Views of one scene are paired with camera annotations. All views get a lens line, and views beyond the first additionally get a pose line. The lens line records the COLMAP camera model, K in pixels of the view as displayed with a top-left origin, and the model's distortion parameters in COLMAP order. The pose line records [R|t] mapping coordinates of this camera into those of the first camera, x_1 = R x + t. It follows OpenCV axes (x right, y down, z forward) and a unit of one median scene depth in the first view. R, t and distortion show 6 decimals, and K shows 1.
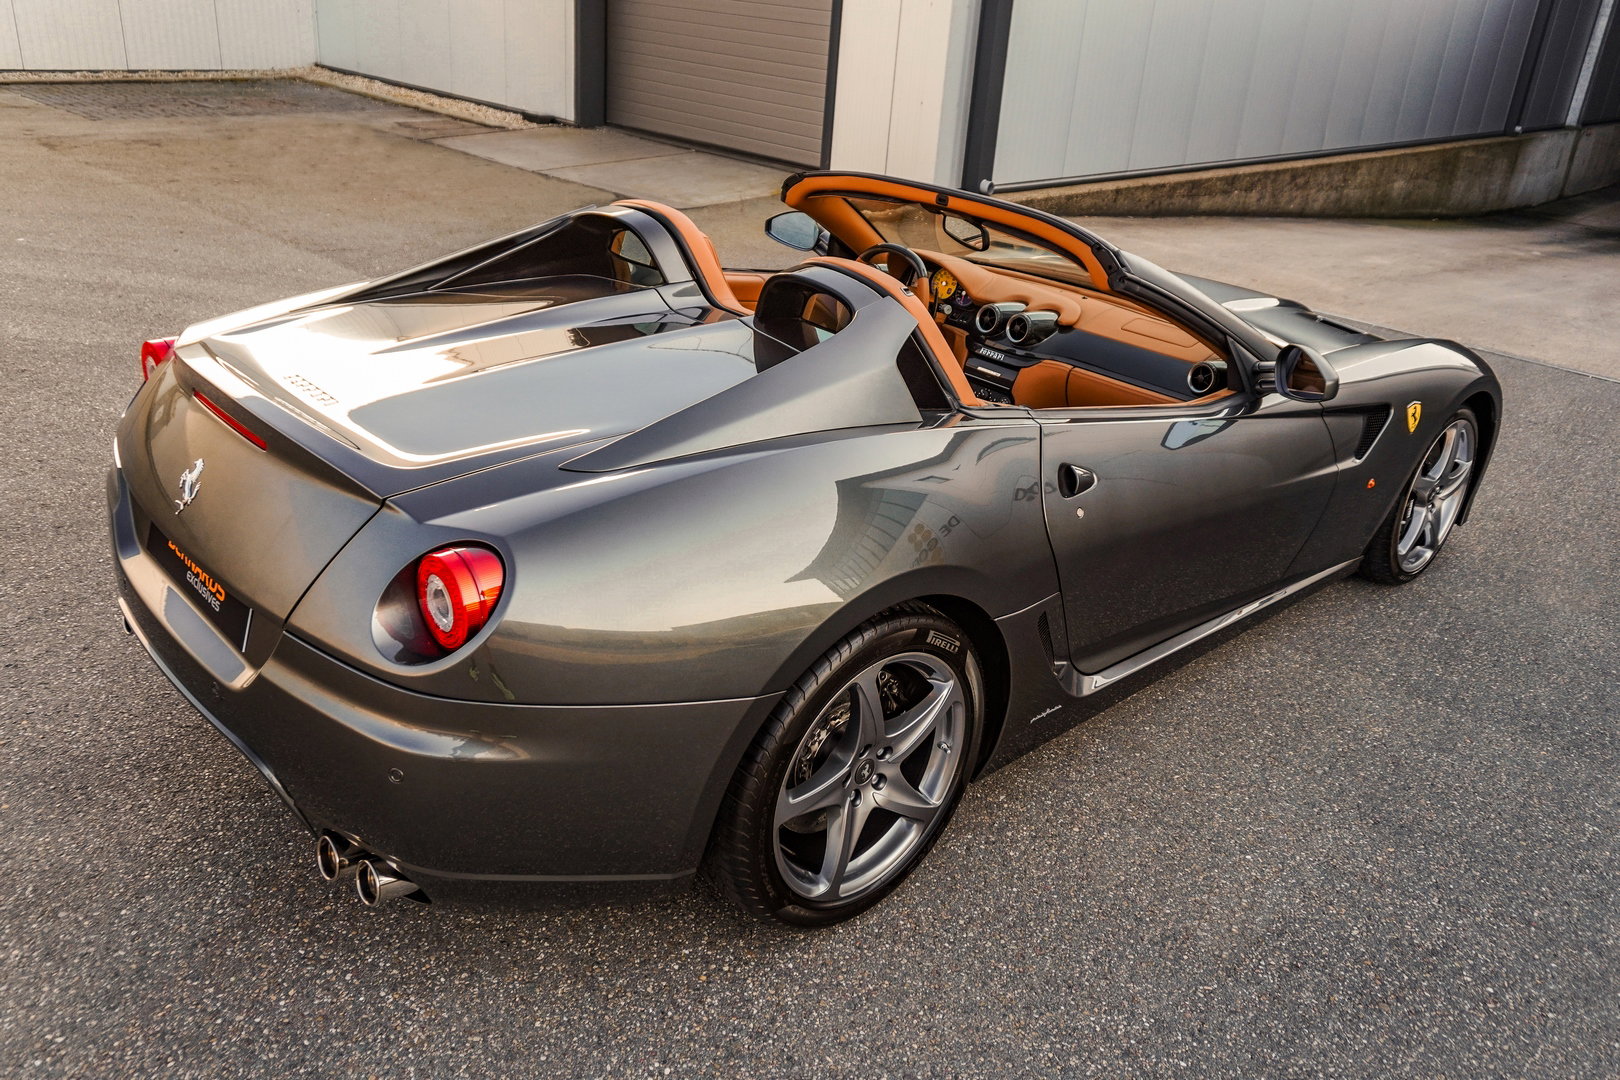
lens RADIAL K [[1241.5, 0, 810.0], [0, 1241.5, 540.0], [0, 0, 1]] dist [0.000938, 0.001169]
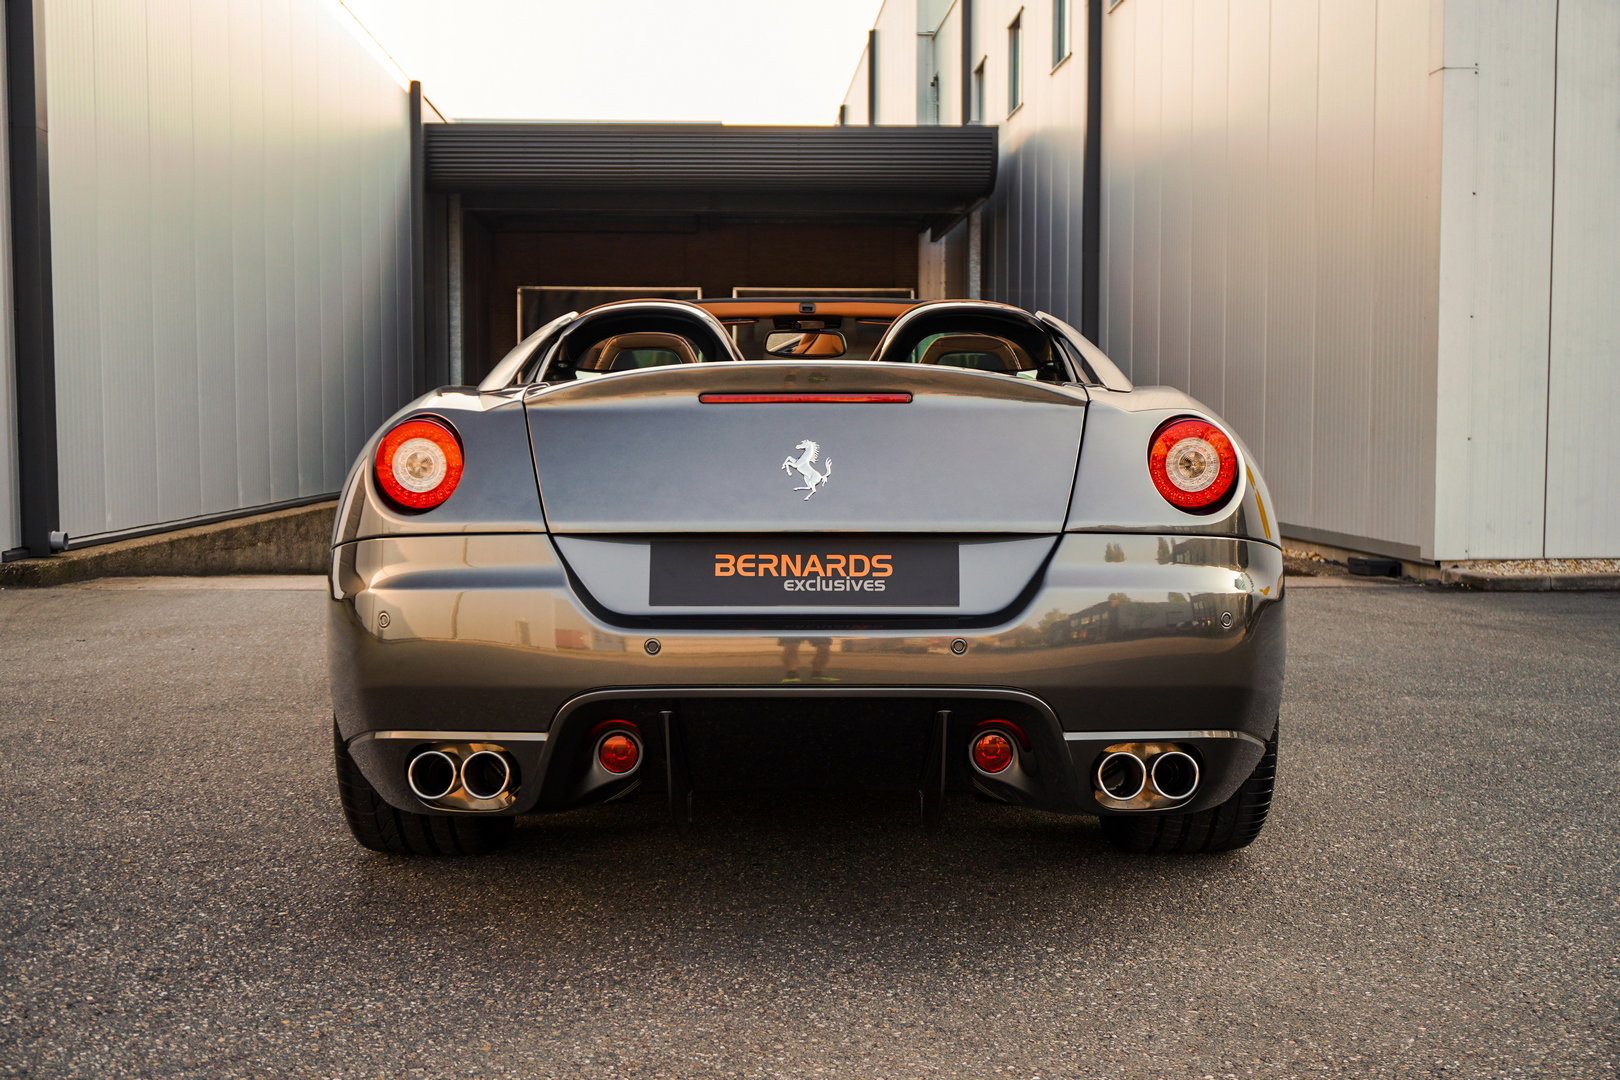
lens RADIAL K [[1768.9, 0, 810.0], [0, 1768.9, 540.0], [0, 0, 1]] dist [-0.015861, -0.002015]
pose [[0.676184, -0.117689, 0.727272, -0.252476], [0.350216, 0.919839, -0.176764, 0.040776], [-0.648170, 0.374228, 0.663196, 0.030683]]
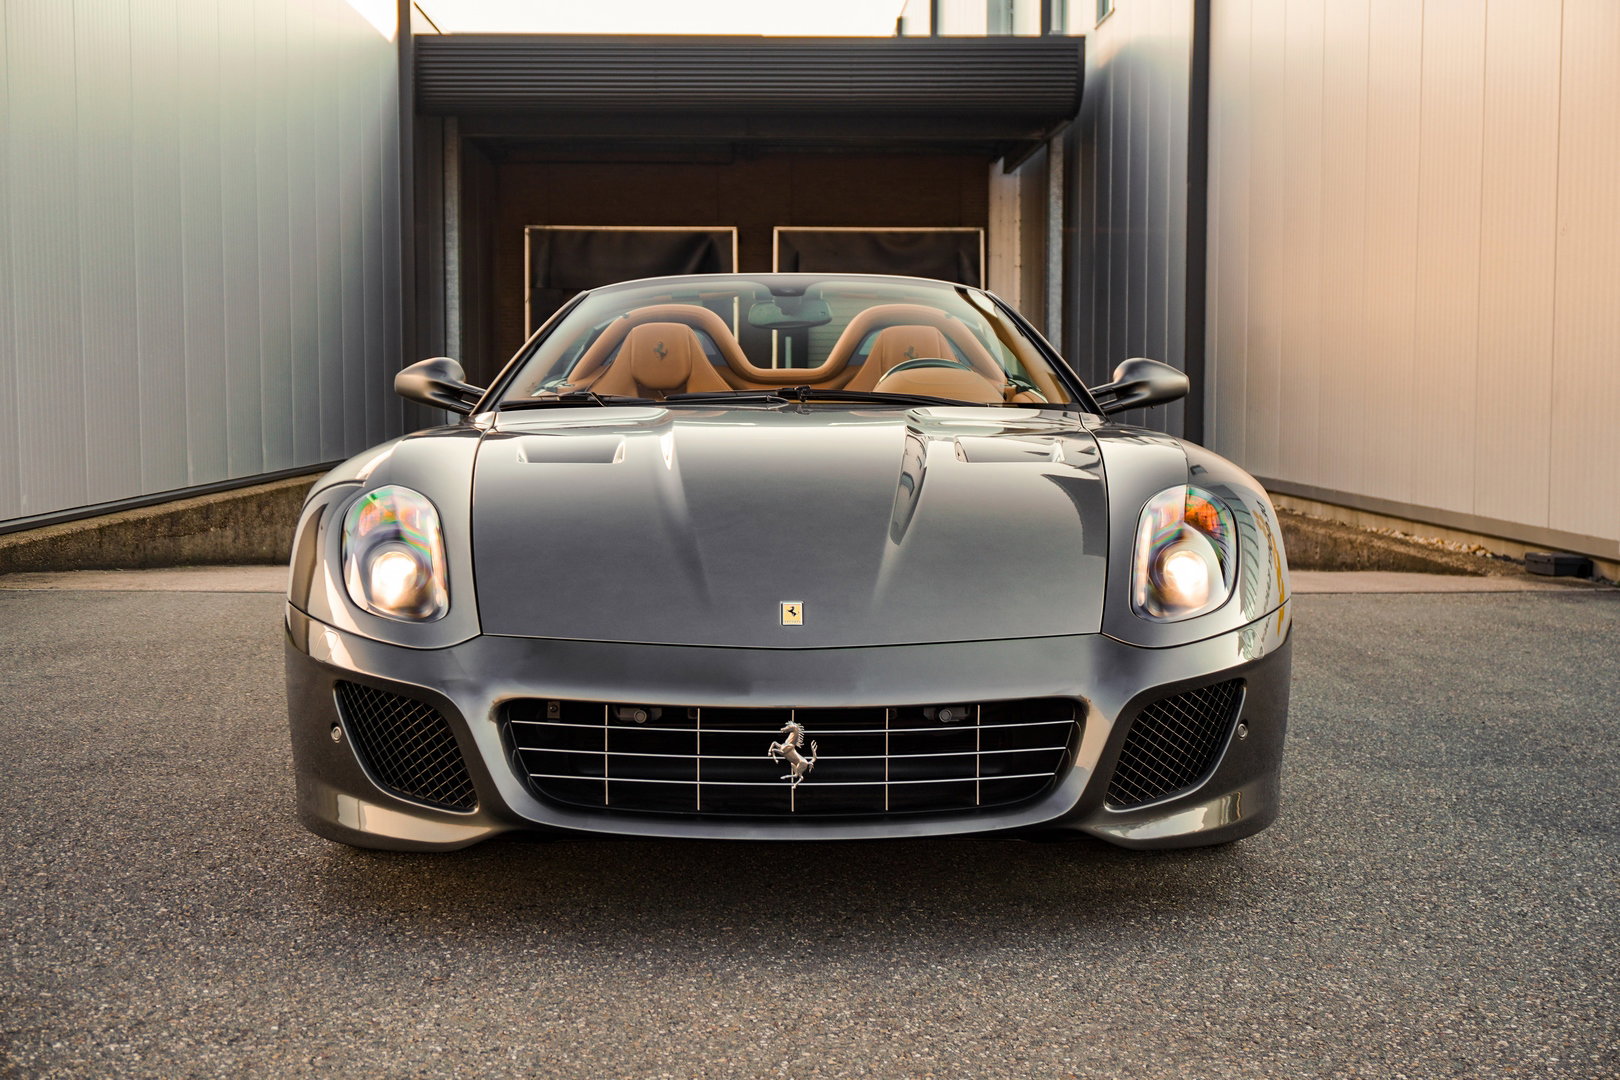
lens RADIAL K [[1995.7, 0, 810.0], [0, 1995.7, 540.0], [0, 0, 1]] dist [0.017978, -0.007494]
pose [[0.694477, -0.125101, 0.708556, -0.208160], [0.343404, 0.923001, -0.173617, 0.022765], [-0.632278, 0.363894, 0.683963, 0.071194]]
